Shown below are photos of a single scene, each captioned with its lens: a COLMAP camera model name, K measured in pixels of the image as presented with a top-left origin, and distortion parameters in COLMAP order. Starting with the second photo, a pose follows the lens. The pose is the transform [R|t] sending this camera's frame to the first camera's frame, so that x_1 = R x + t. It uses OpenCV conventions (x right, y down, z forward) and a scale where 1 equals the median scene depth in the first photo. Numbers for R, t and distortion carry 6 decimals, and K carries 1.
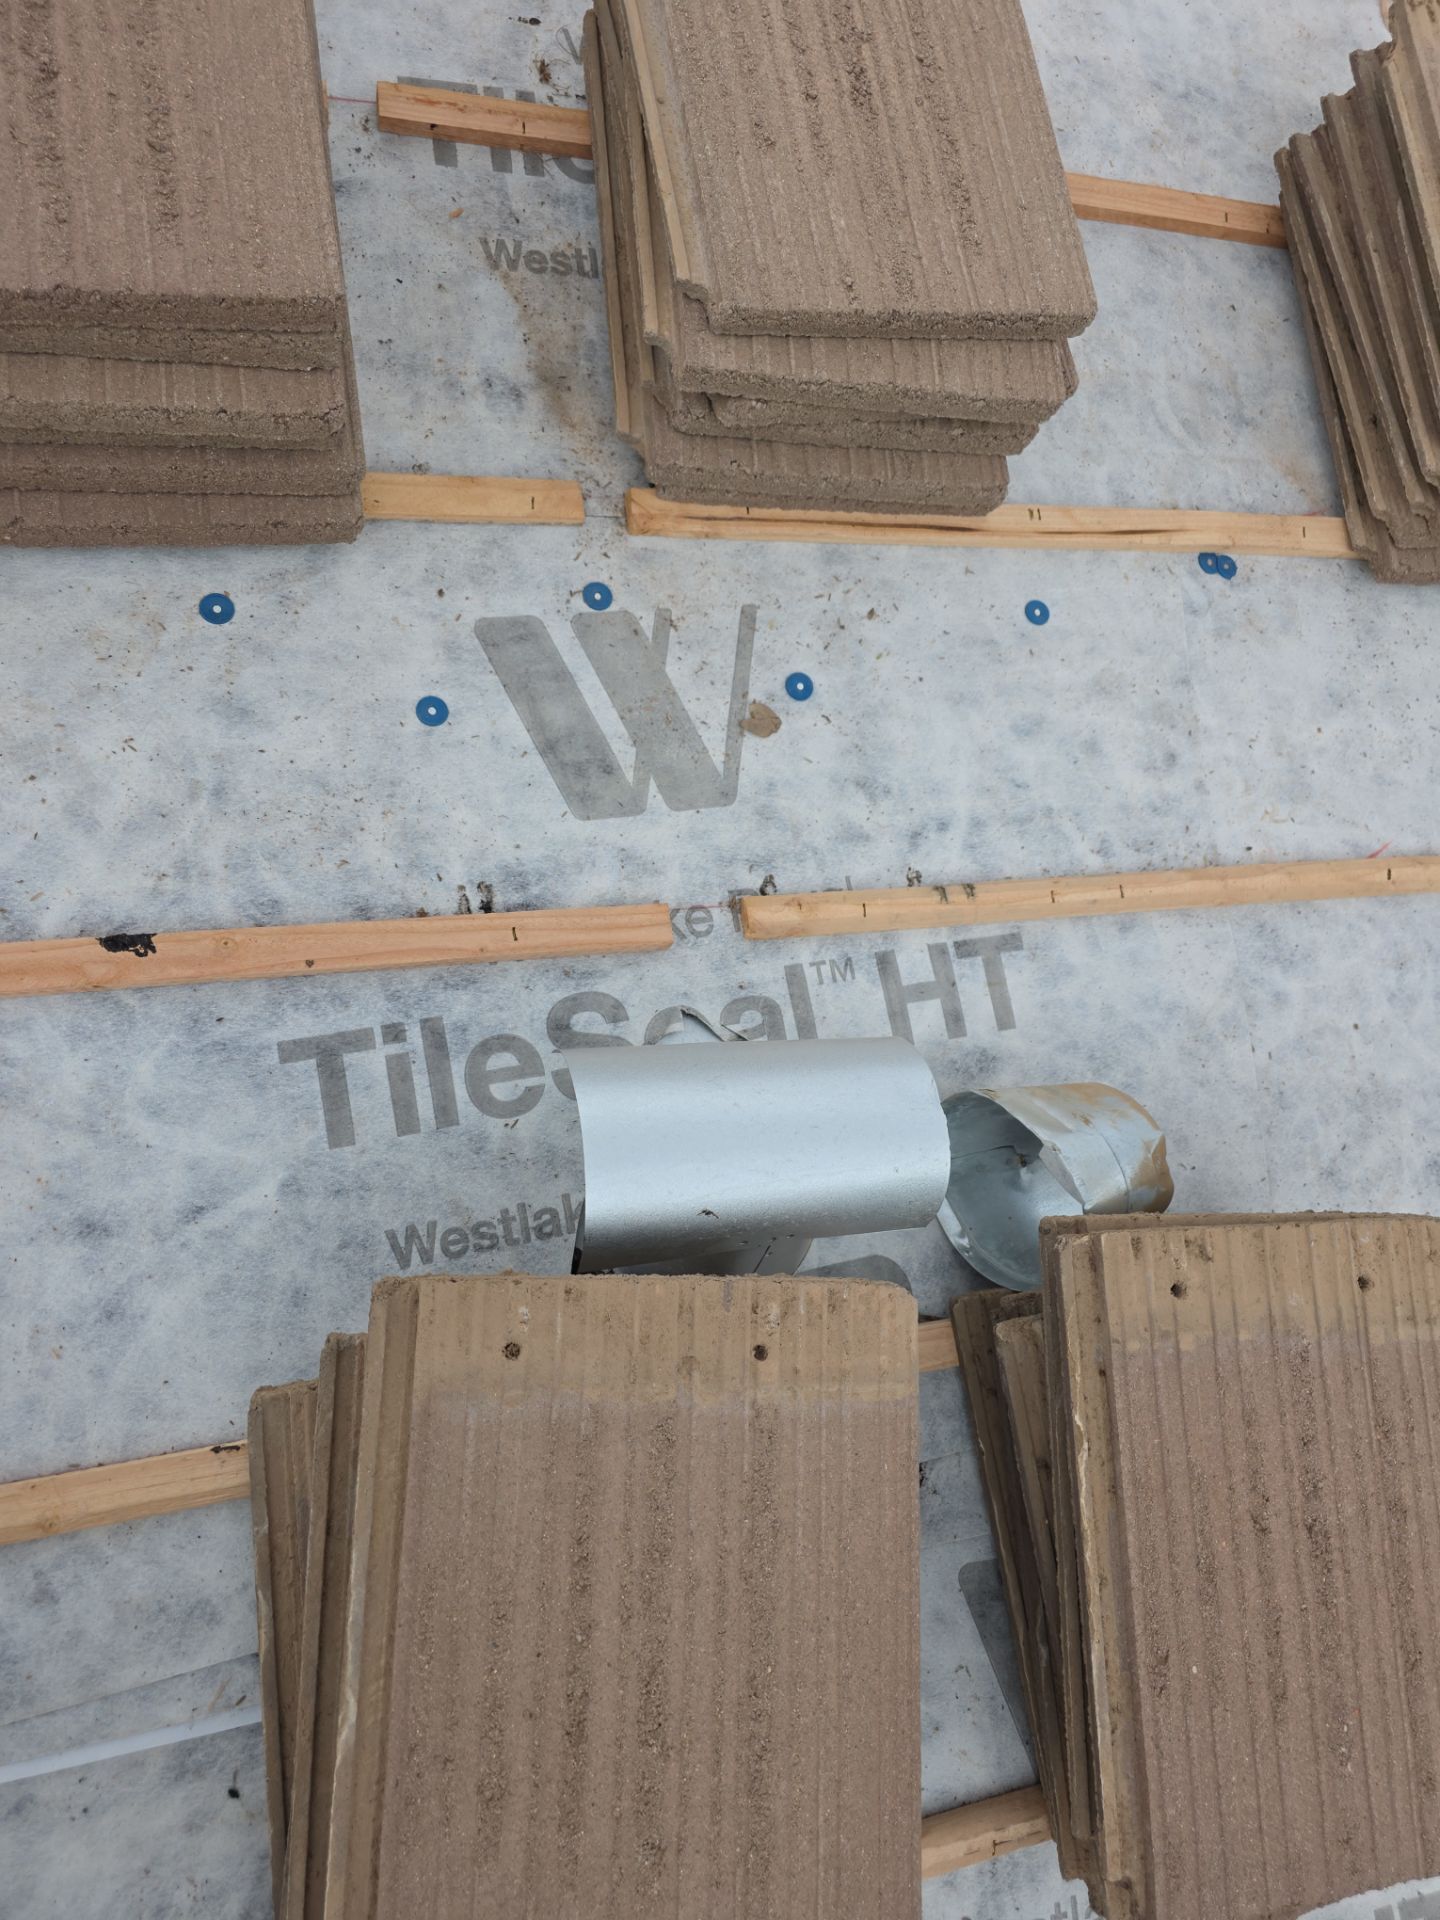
lens RADIAL K [[1346.1, 0, 790.7], [0, 1346.1, 967.1], [0, 0, 1]] dist [0.172671, -0.310463]
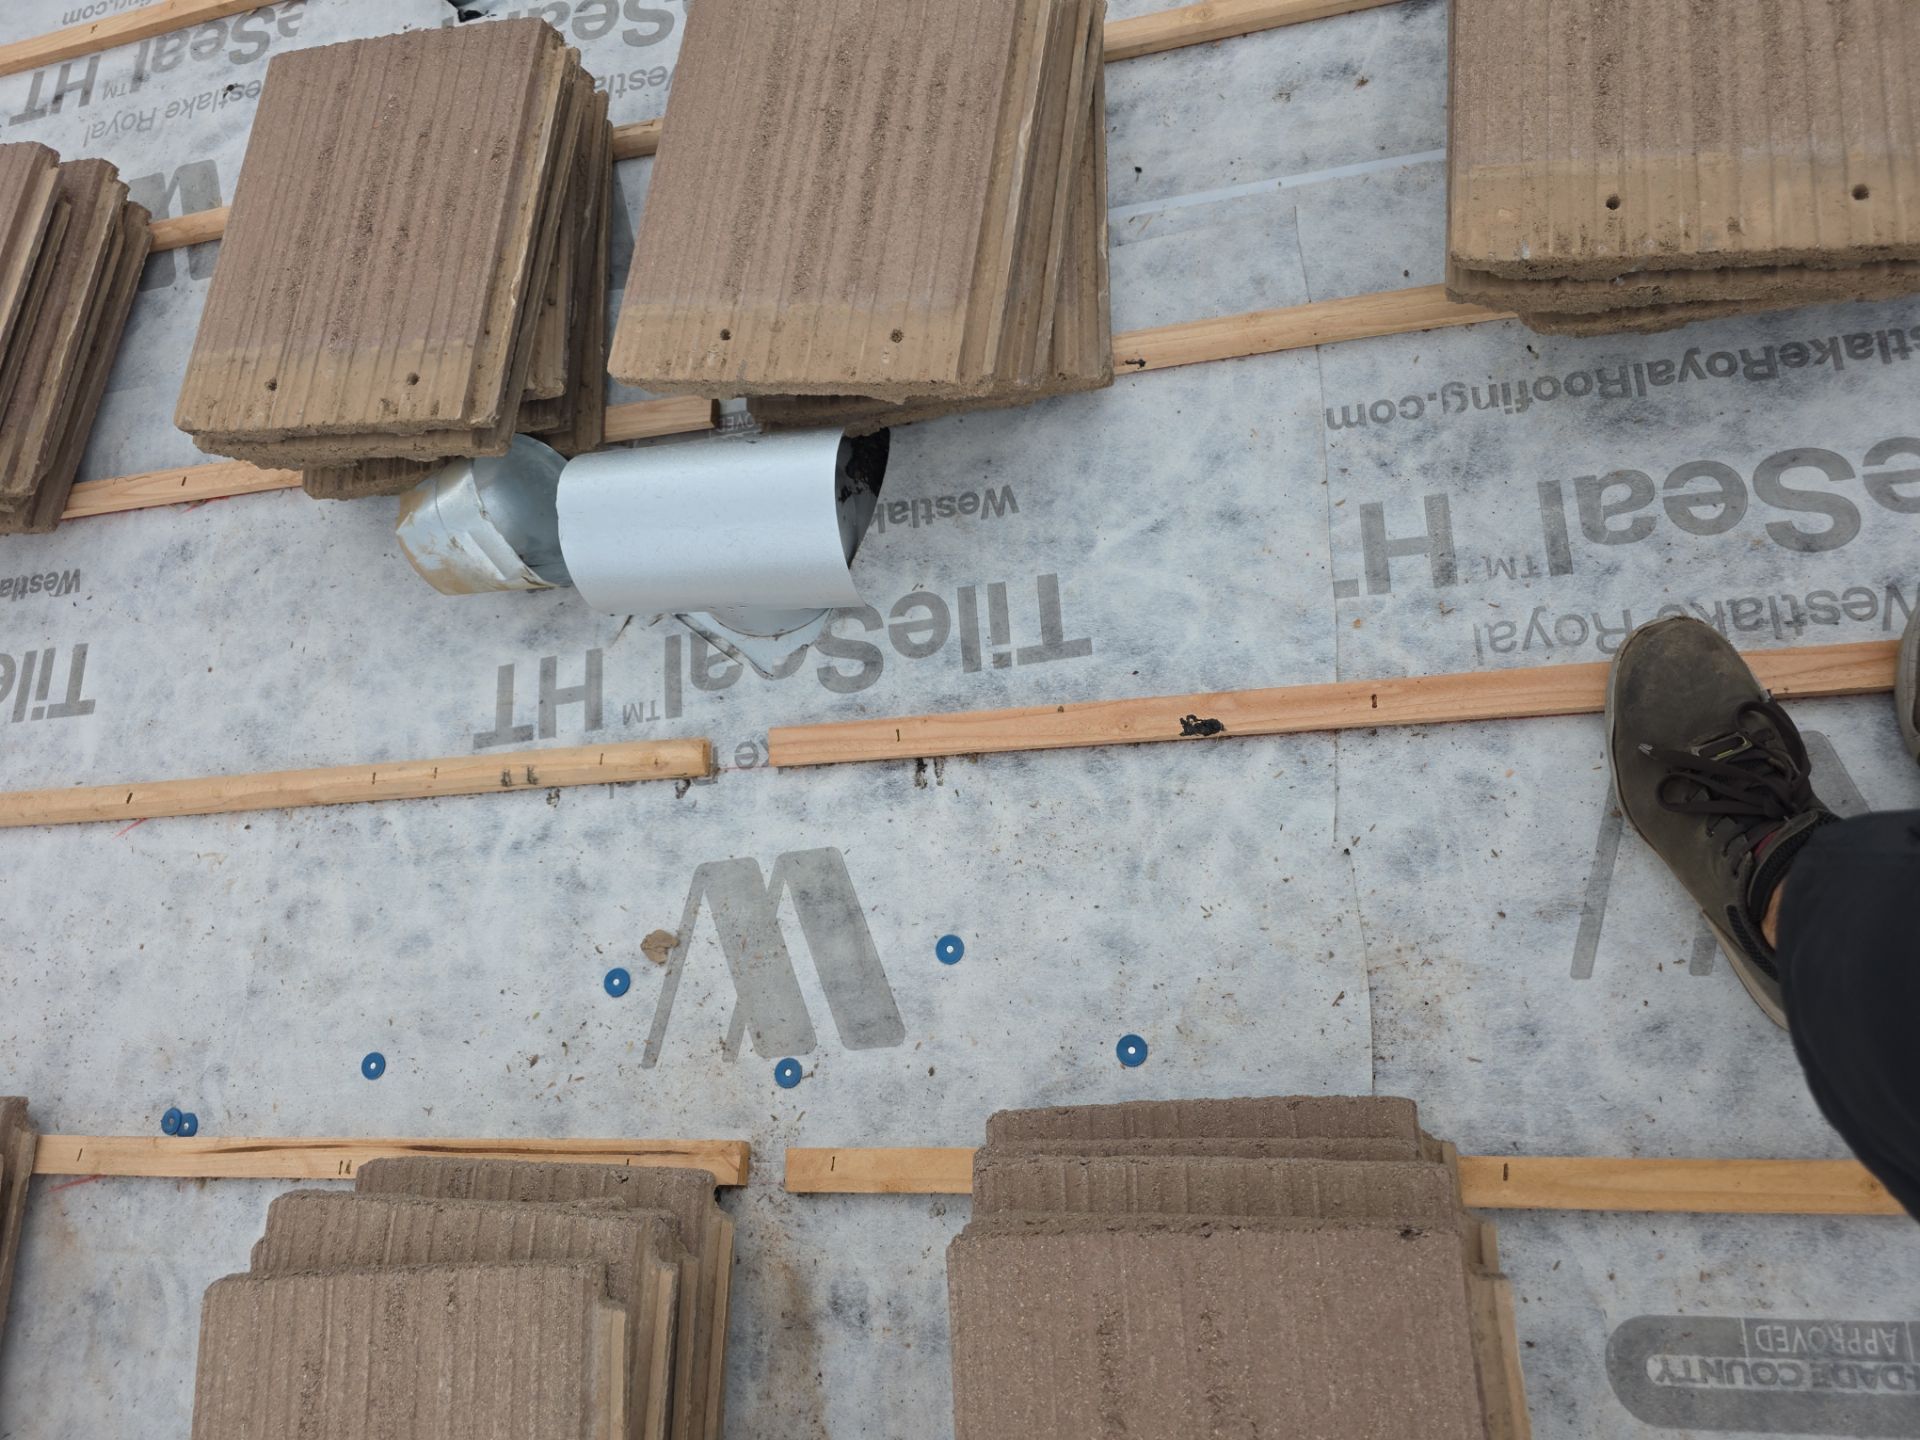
lens RADIAL K [[1352.9, 0, 913.3], [0, 1352.9, 722.0], [0, 0, 1]] dist [0.066553, -0.063009]
pose [[-0.990115, -0.139449, 0.015017, -0.222501], [0.131379, -0.884636, 0.447390, -0.504544], [-0.049103, 0.444941, 0.894213, -0.032421]]
